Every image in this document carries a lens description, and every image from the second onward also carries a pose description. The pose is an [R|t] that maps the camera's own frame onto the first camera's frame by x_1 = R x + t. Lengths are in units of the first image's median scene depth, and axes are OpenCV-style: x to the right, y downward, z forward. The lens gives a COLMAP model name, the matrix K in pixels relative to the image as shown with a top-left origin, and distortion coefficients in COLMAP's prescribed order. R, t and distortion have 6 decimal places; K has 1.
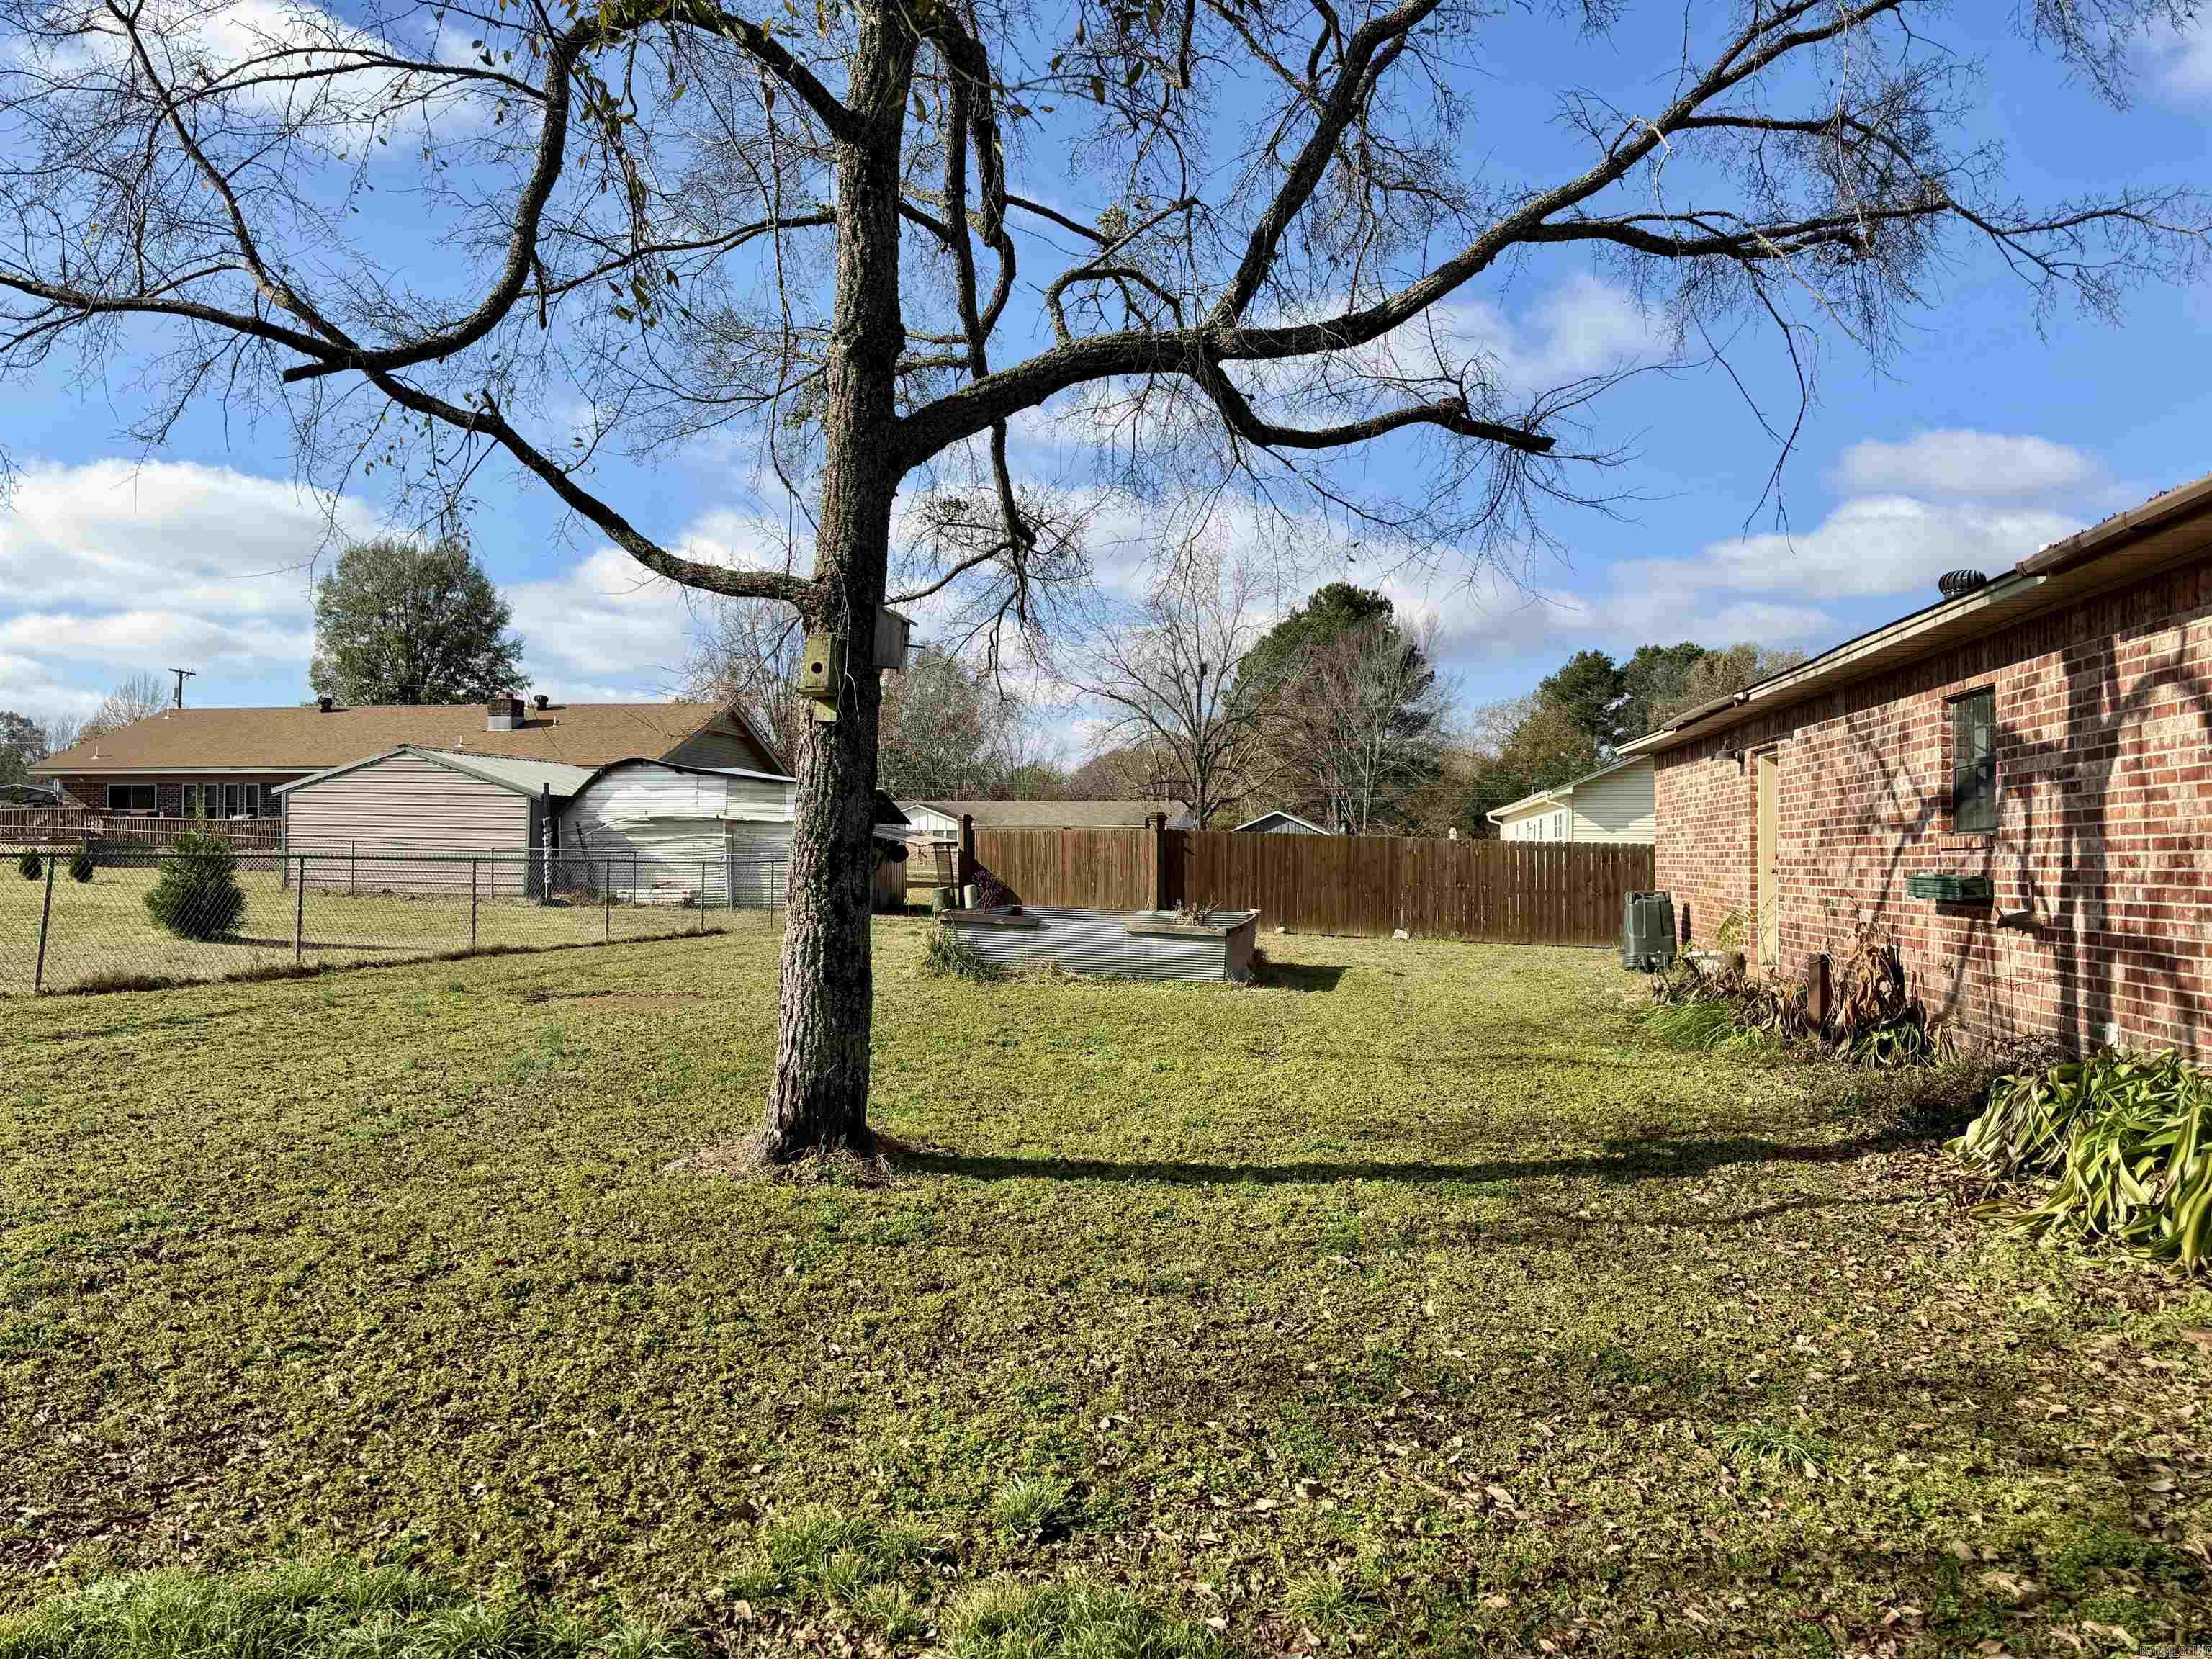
lens RADIAL K [[1562.4, 0, 1122.6], [0, 1562.4, 831.7], [0, 0, 1]] dist [0.074647, -0.088619]
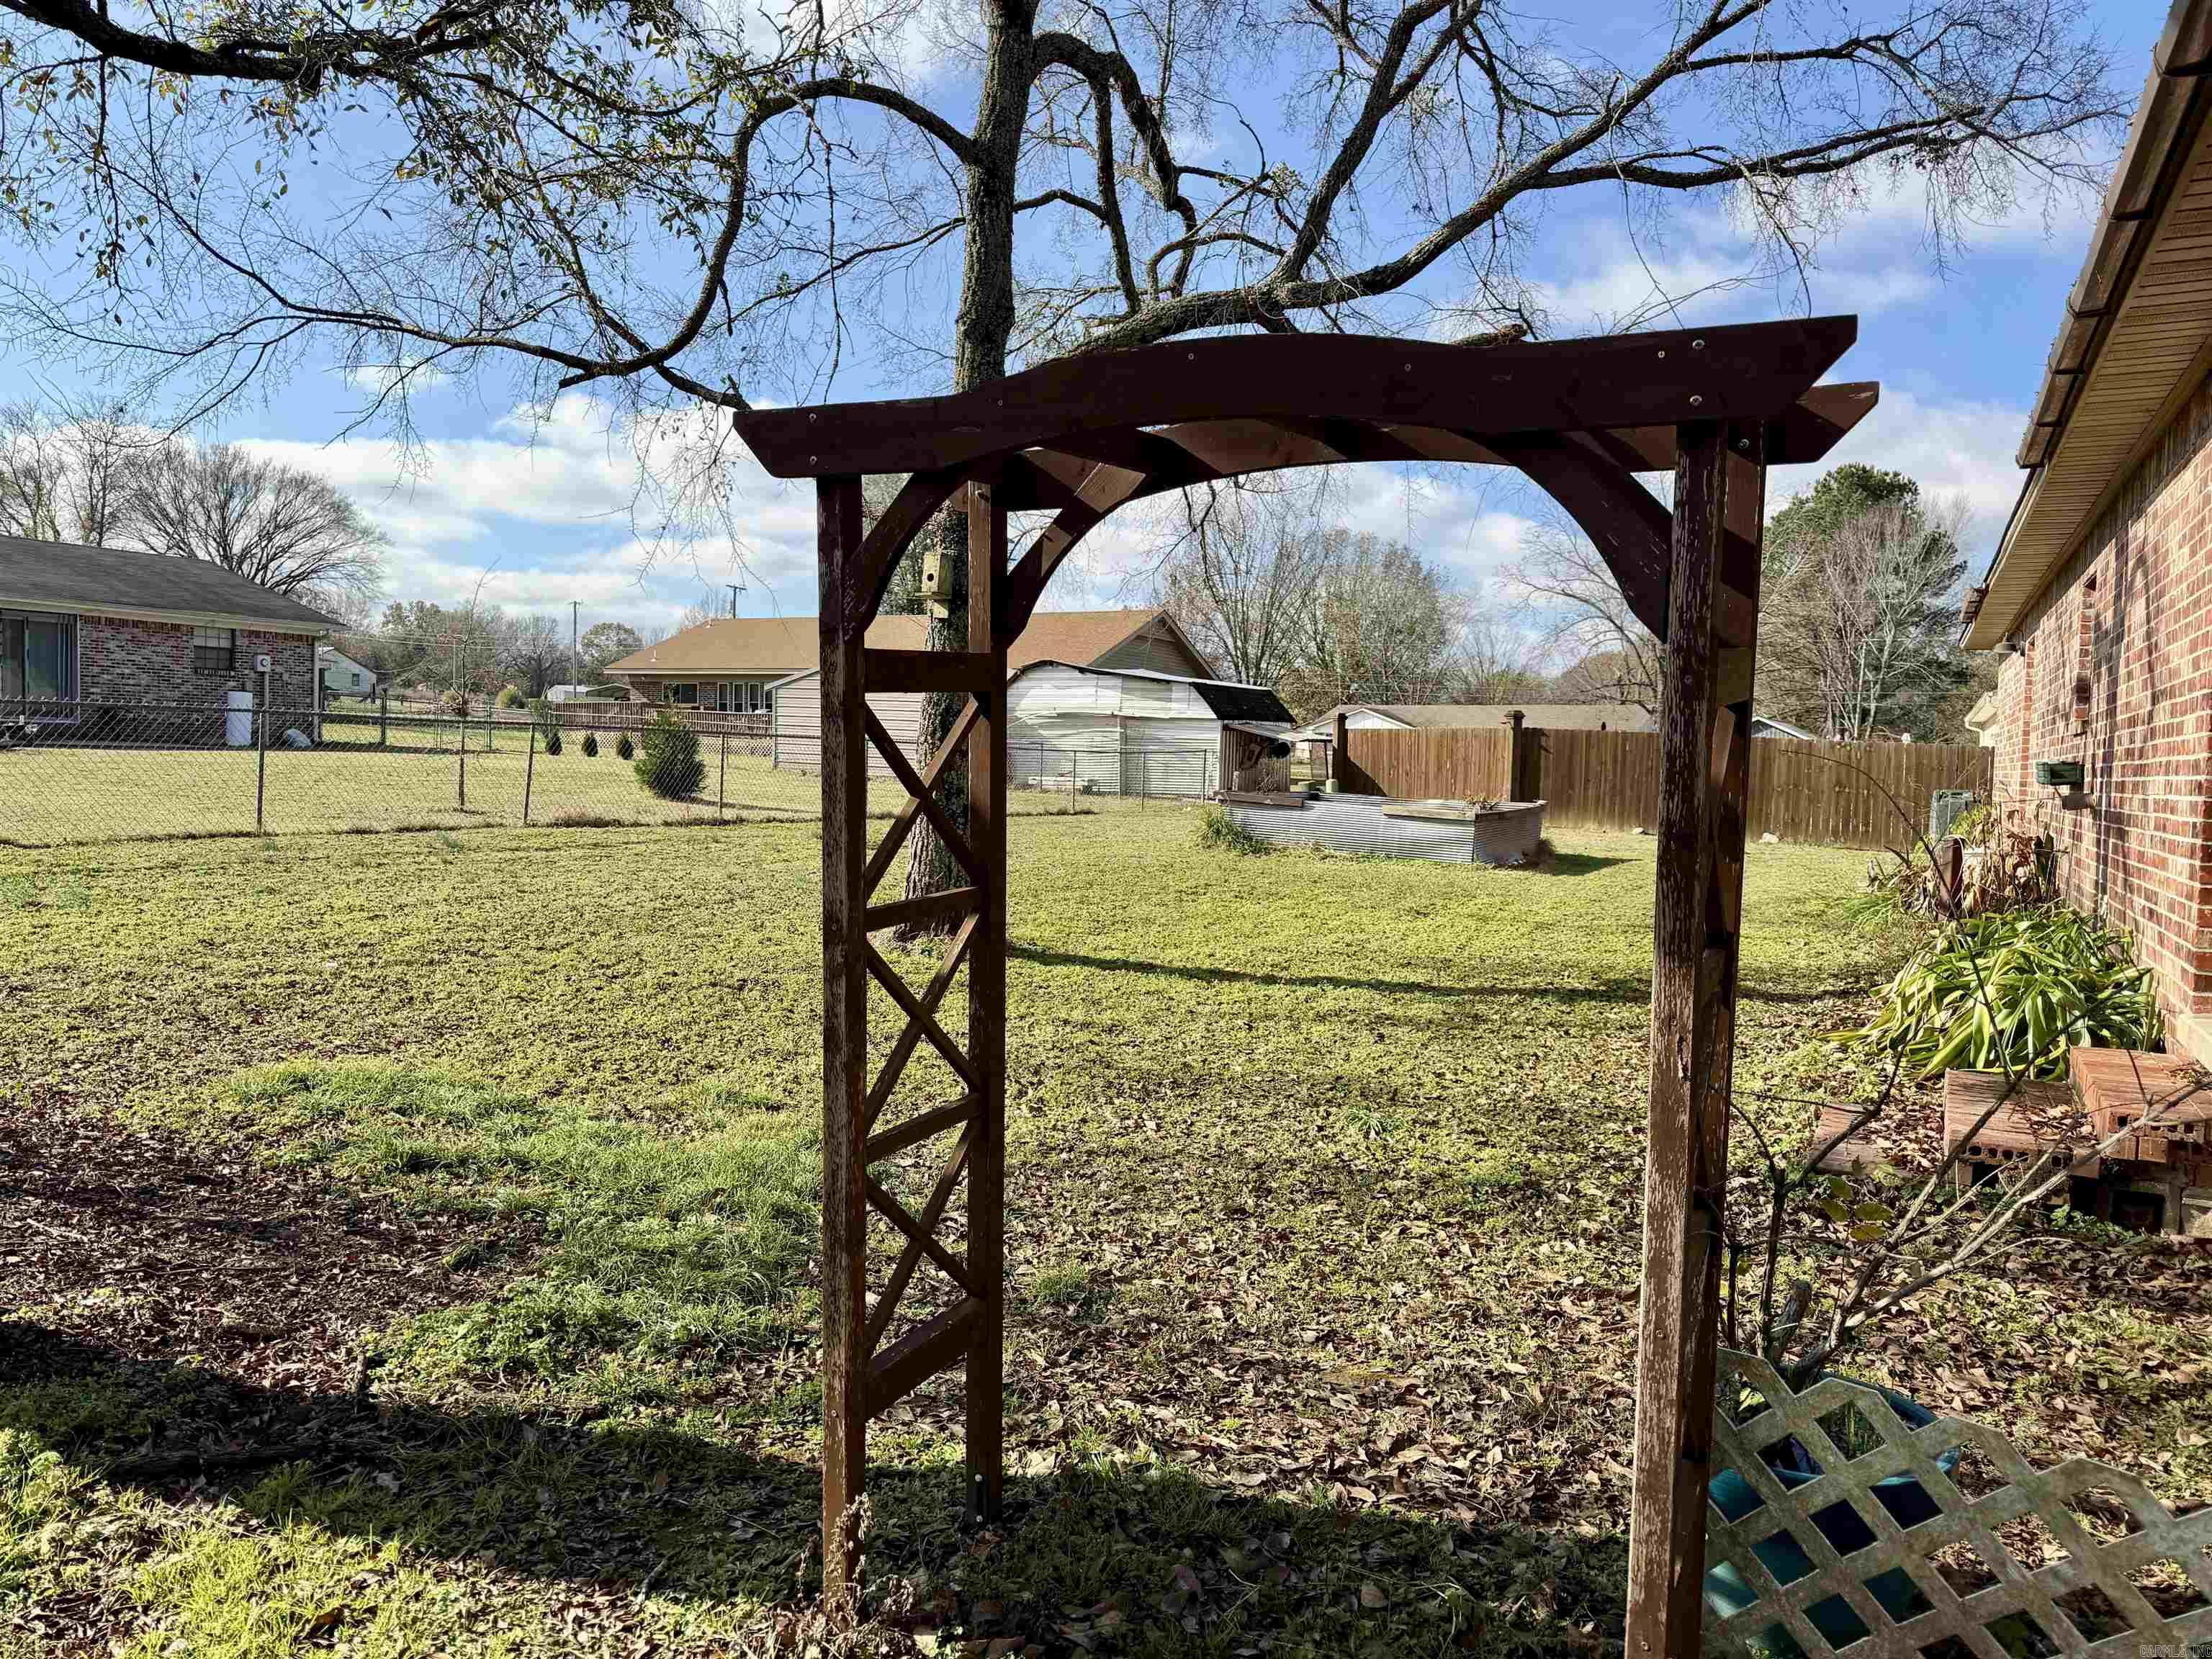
lens RADIAL K [[1562.4, 0, 1099.8], [0, 1562.4, 840.0], [0, 0, 1]] dist [0.074647, -0.088619]
pose [[0.950773, 0.035534, -0.307843, 0.255330], [-0.015218, 0.997559, 0.068147, 0.018137], [0.309513, -0.060108, 0.948994, -0.166958]]
